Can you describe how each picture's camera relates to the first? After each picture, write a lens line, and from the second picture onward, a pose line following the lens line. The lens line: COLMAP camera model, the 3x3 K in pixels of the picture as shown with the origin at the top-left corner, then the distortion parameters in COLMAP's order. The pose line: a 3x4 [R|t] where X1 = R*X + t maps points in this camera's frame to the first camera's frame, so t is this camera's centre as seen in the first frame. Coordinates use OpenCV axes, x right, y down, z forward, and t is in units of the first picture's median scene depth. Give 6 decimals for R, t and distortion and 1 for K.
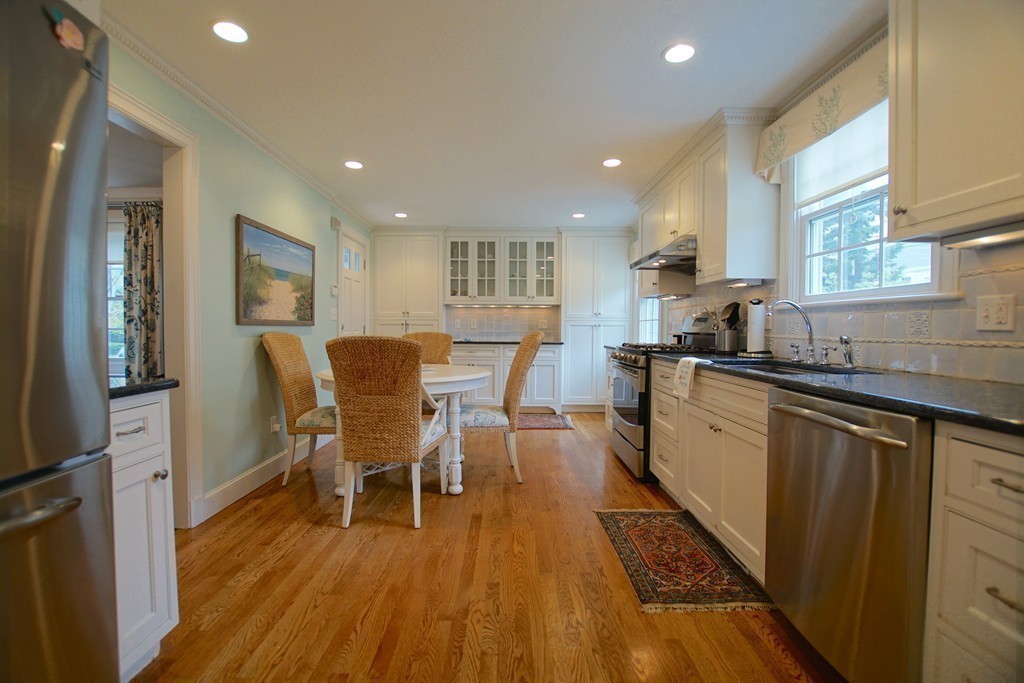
lens RADIAL K [[438.8, 0, 507.5], [0, 438.8, 339.5], [0, 0, 1]] dist [-0.027112, 0.000272]
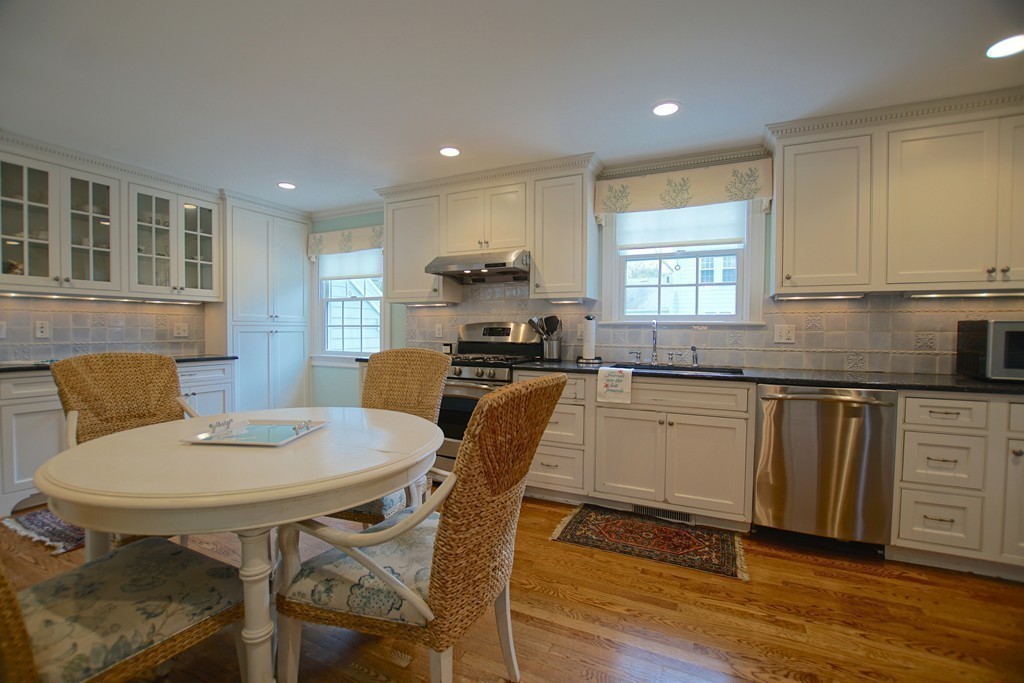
lens RADIAL K [[438.8, 0, 514.5], [0, 438.8, 340.6], [0, 0, 1]] dist [-0.027112, 0.000272]
pose [[0.458375, -0.025806, 0.888384, -0.642255], [0.020683, 0.999617, 0.018365, -0.049421], [-0.888518, 0.009956, 0.458733, 0.628063]]
